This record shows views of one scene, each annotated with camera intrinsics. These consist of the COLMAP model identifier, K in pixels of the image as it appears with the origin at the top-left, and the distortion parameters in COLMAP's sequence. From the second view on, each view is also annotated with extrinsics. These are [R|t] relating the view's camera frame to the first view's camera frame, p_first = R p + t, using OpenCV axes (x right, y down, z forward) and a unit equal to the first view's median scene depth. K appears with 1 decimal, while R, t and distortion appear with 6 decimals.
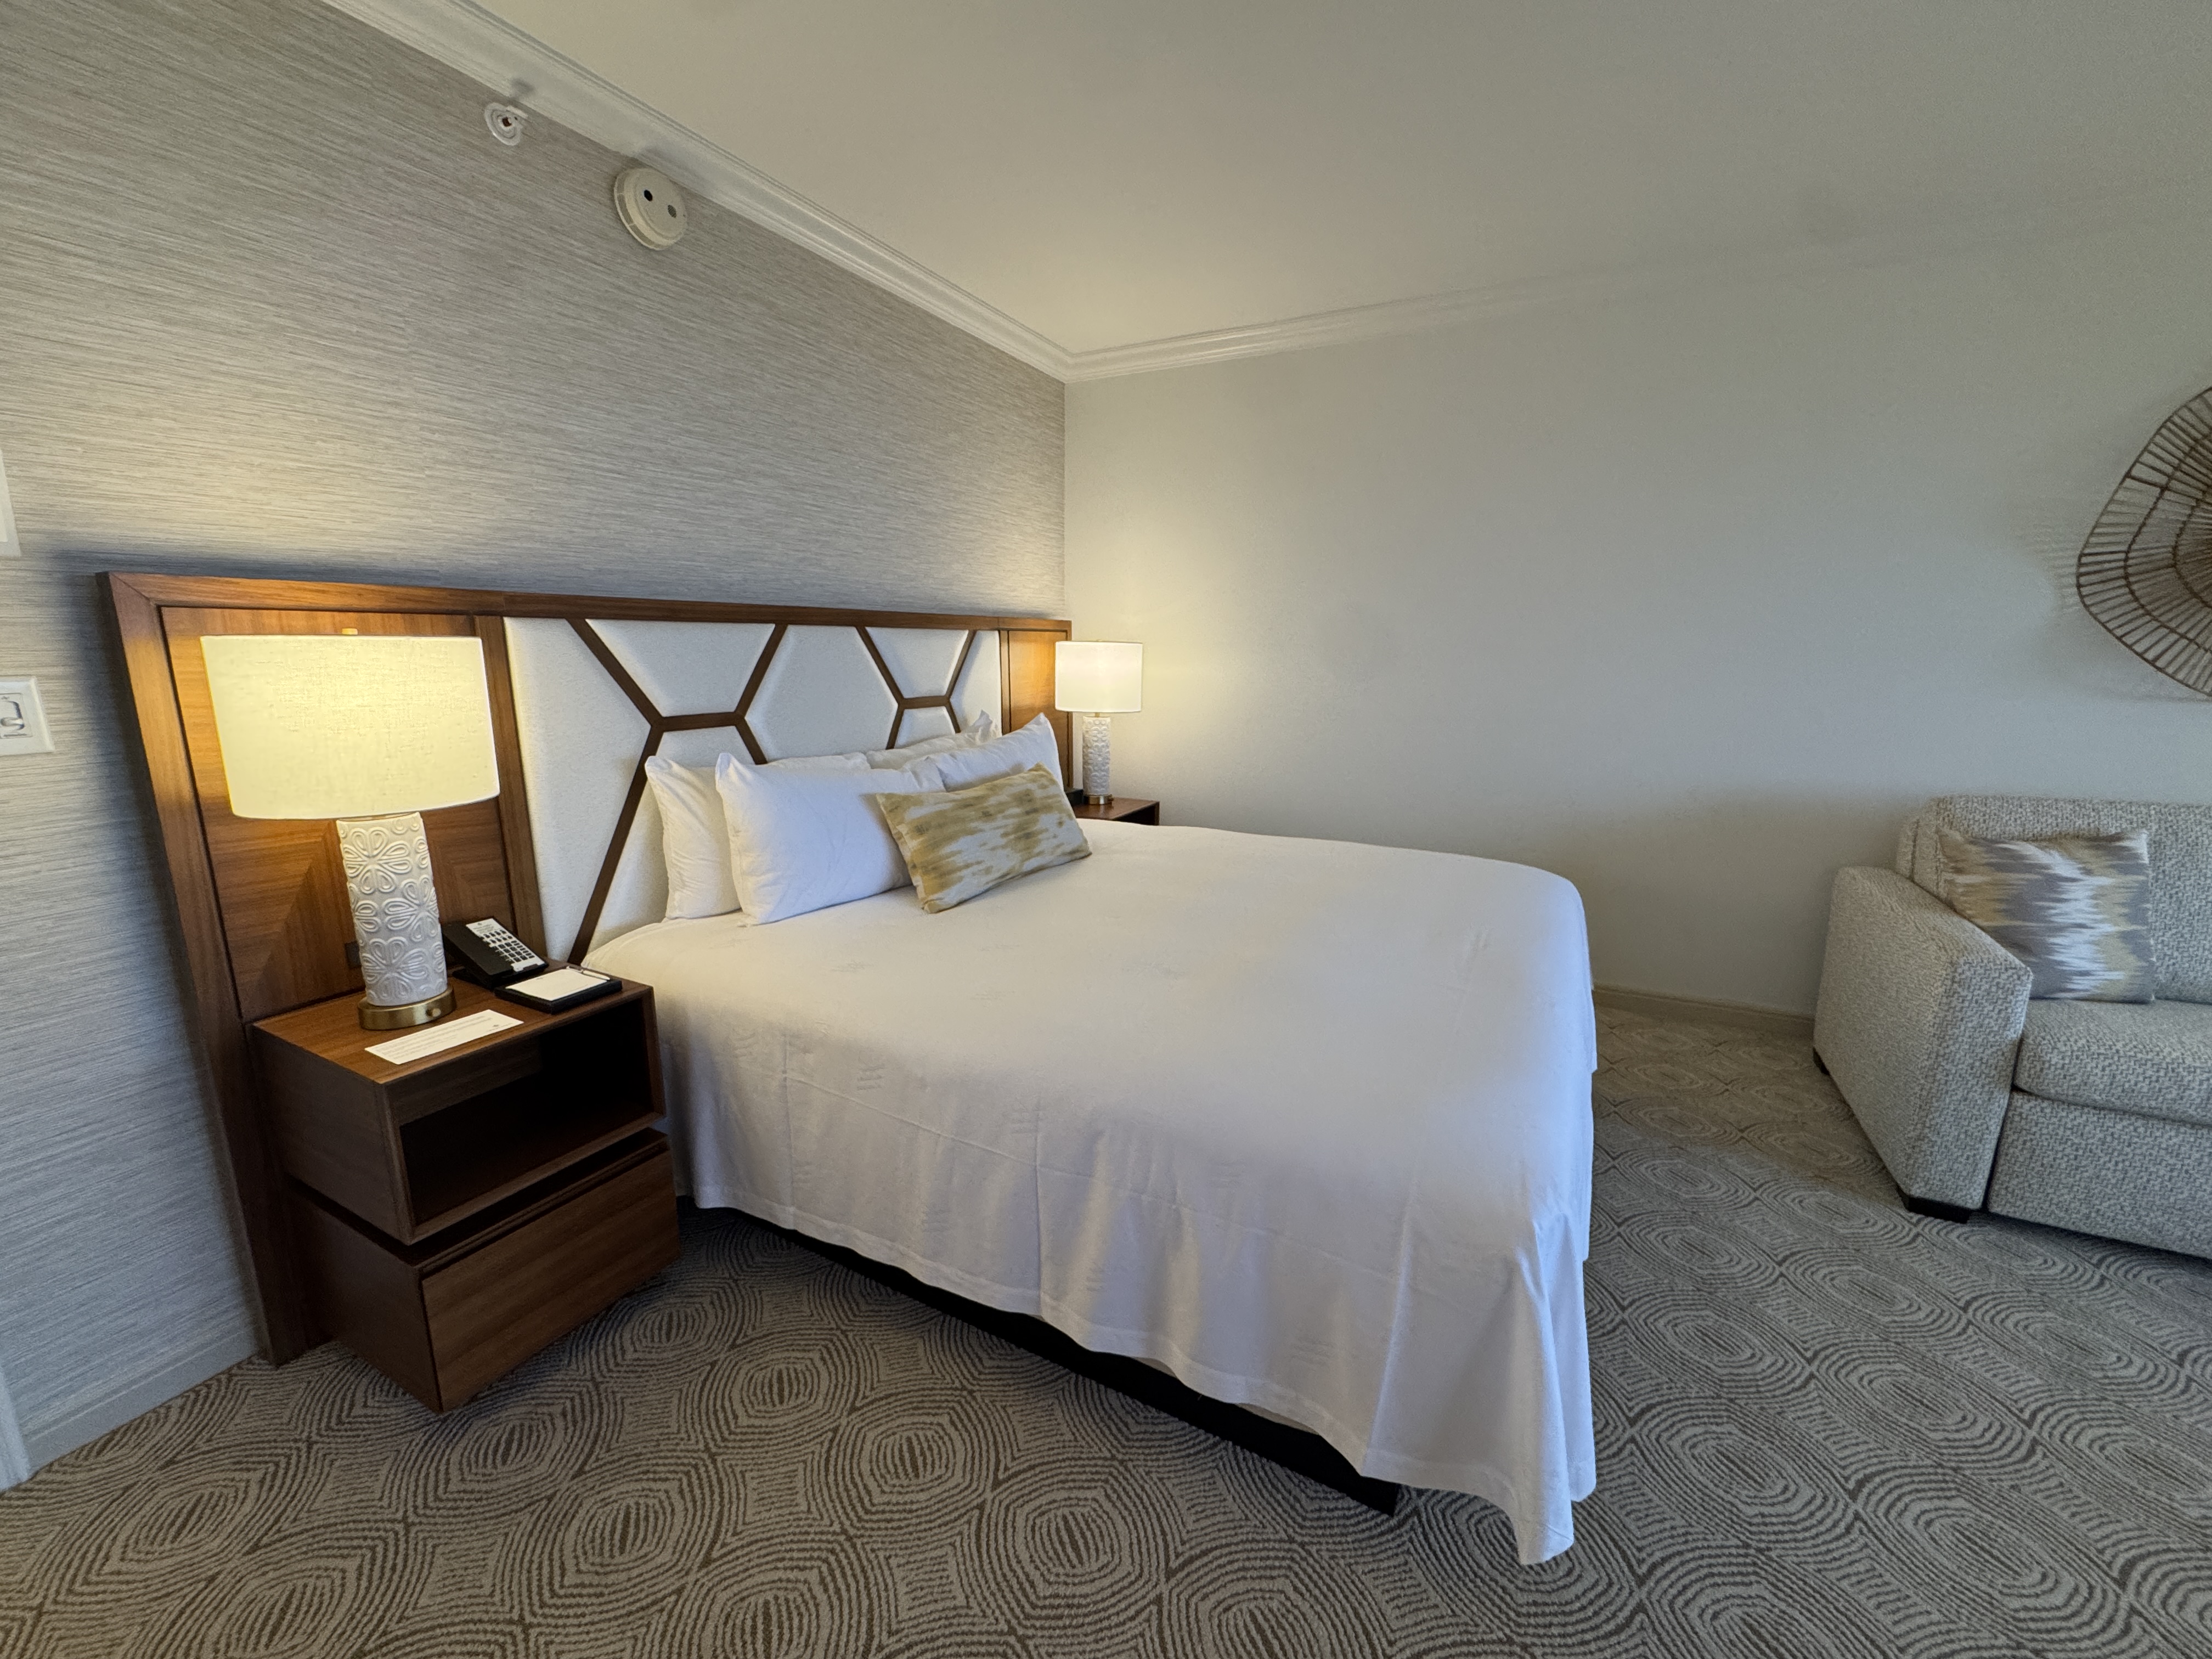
lens RADIAL K [[884.0, 0, 1103.1], [0, 884.0, 823.0], [0, 0, 1]] dist [-0.003880, -0.000427]
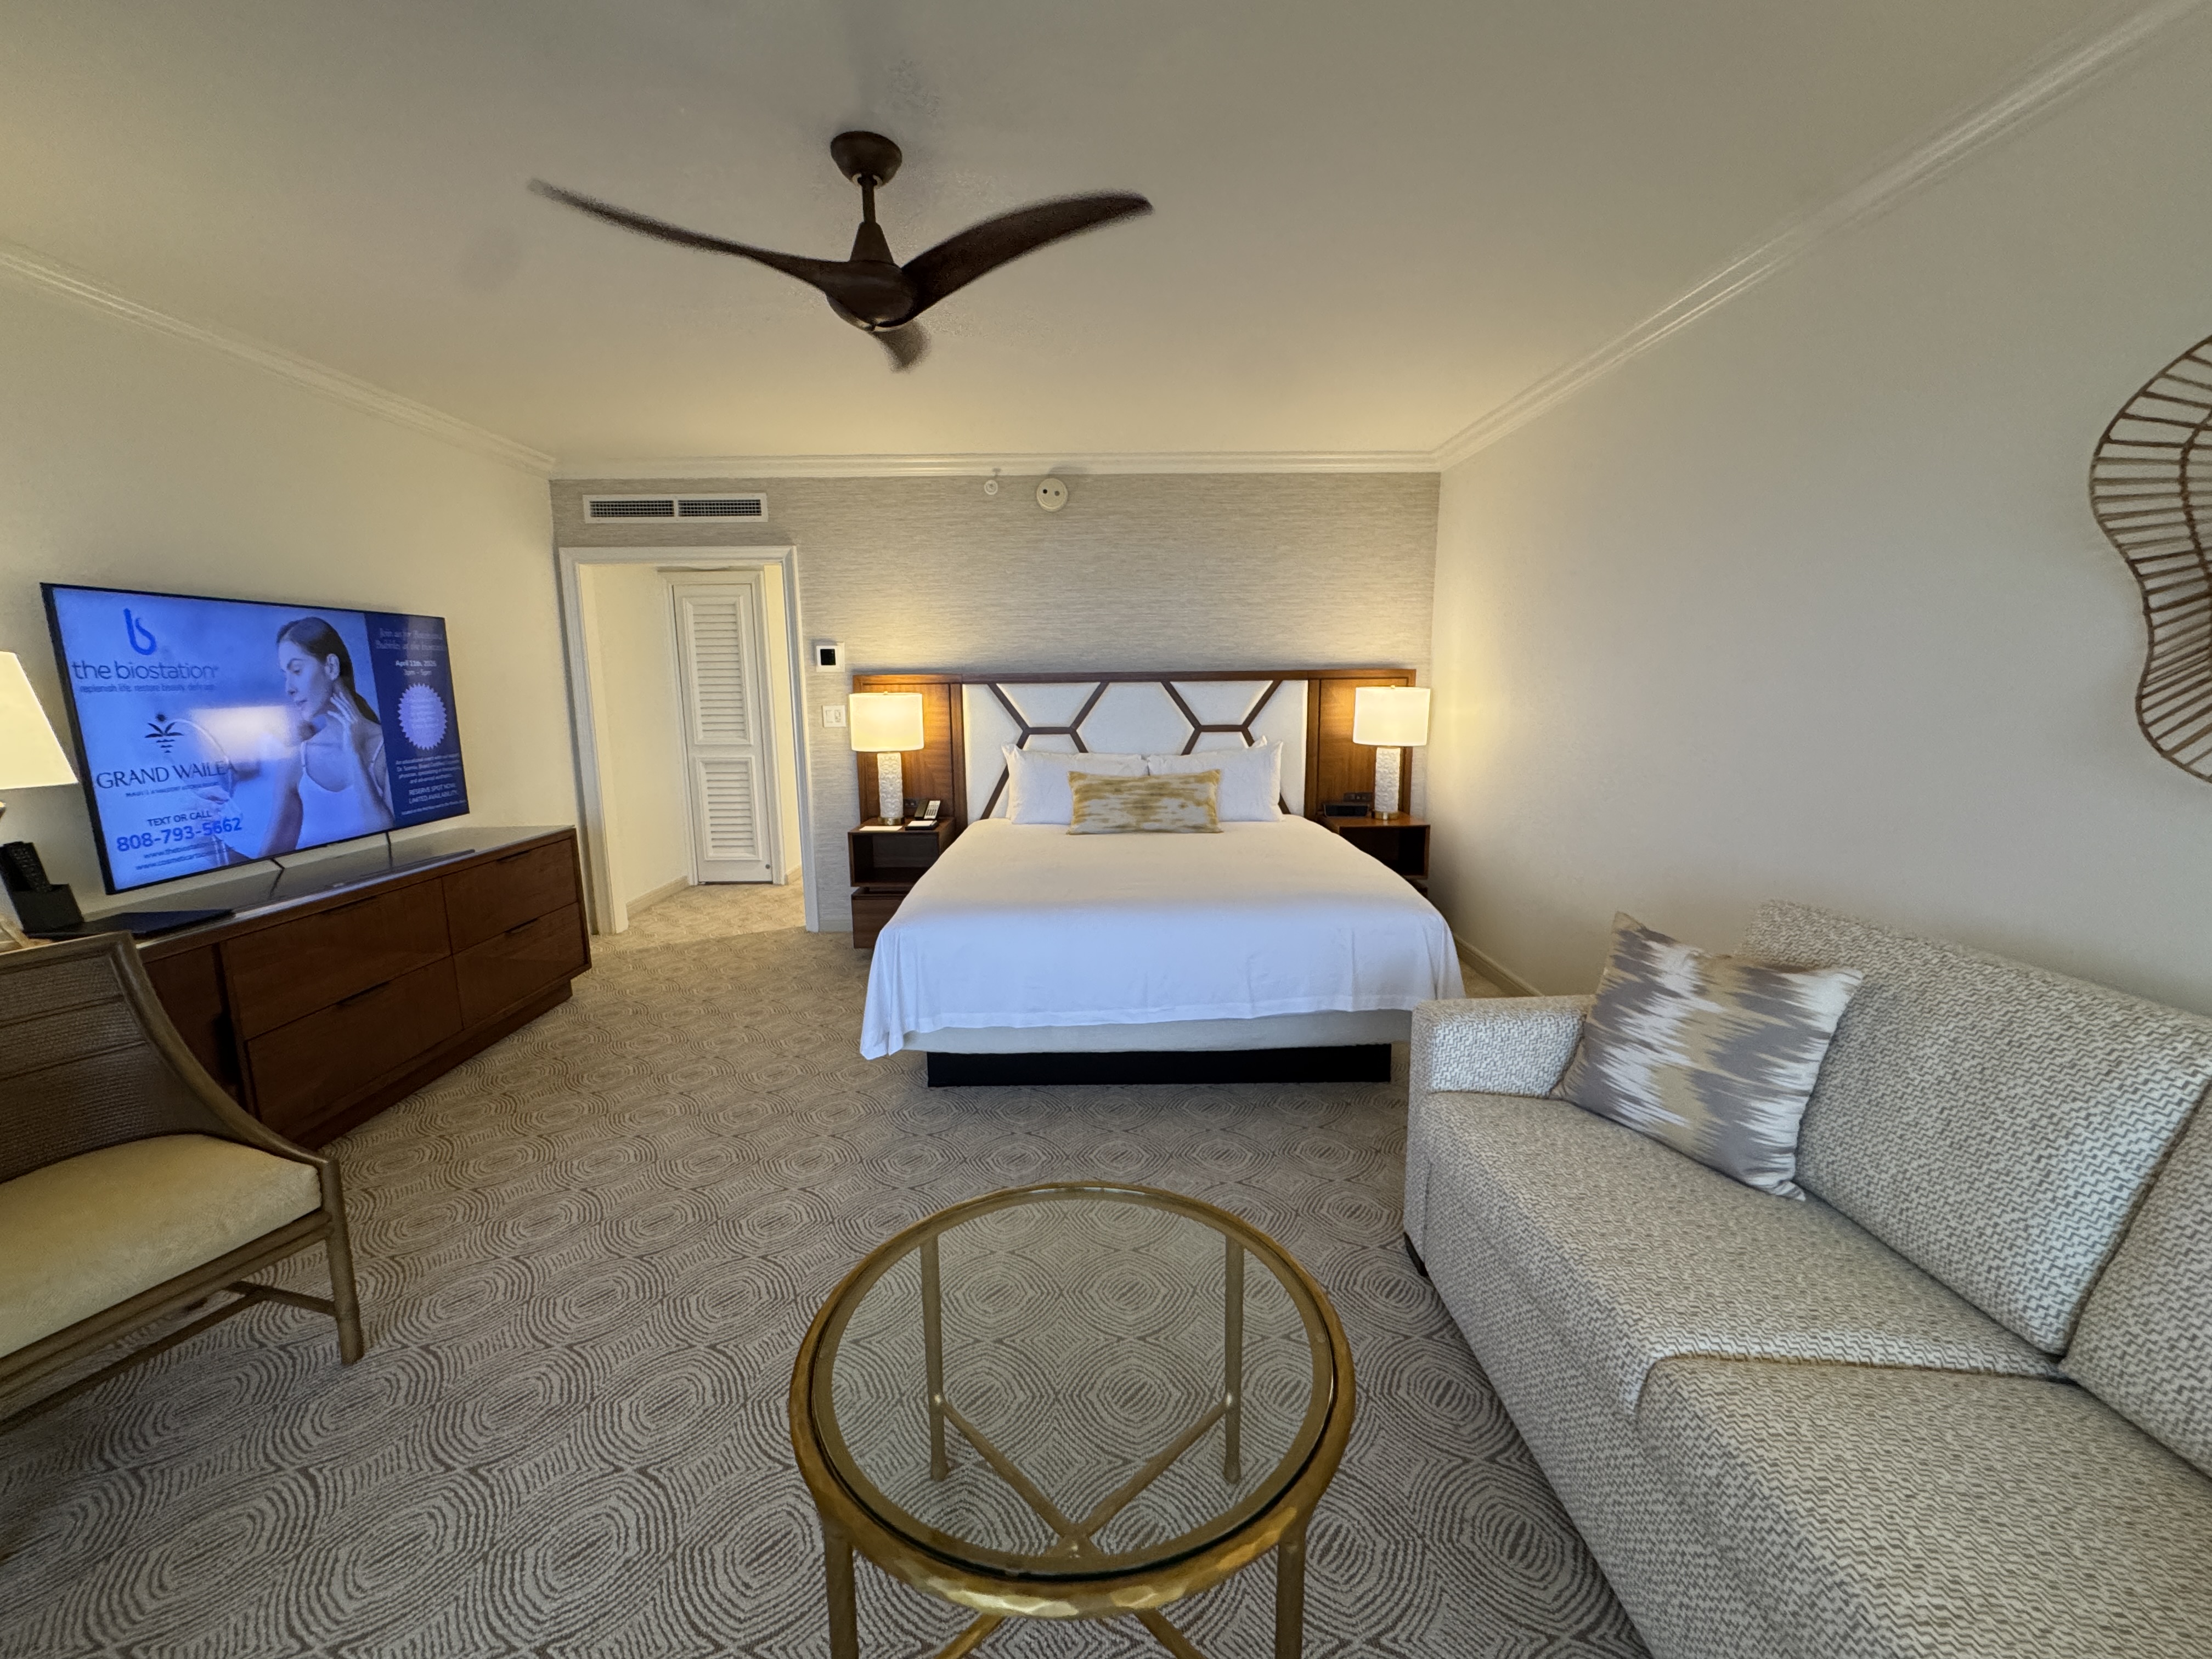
lens RADIAL K [[884.0, 0, 1102.1], [0, 884.0, 829.7], [0, 0, 1]] dist [-0.003880, -0.000427]
pose [[0.478387, 0.141629, -0.866653, 1.371296], [-0.161116, 0.984311, 0.071922, -0.053251], [0.863243, 0.105225, 0.493700, 0.105921]]
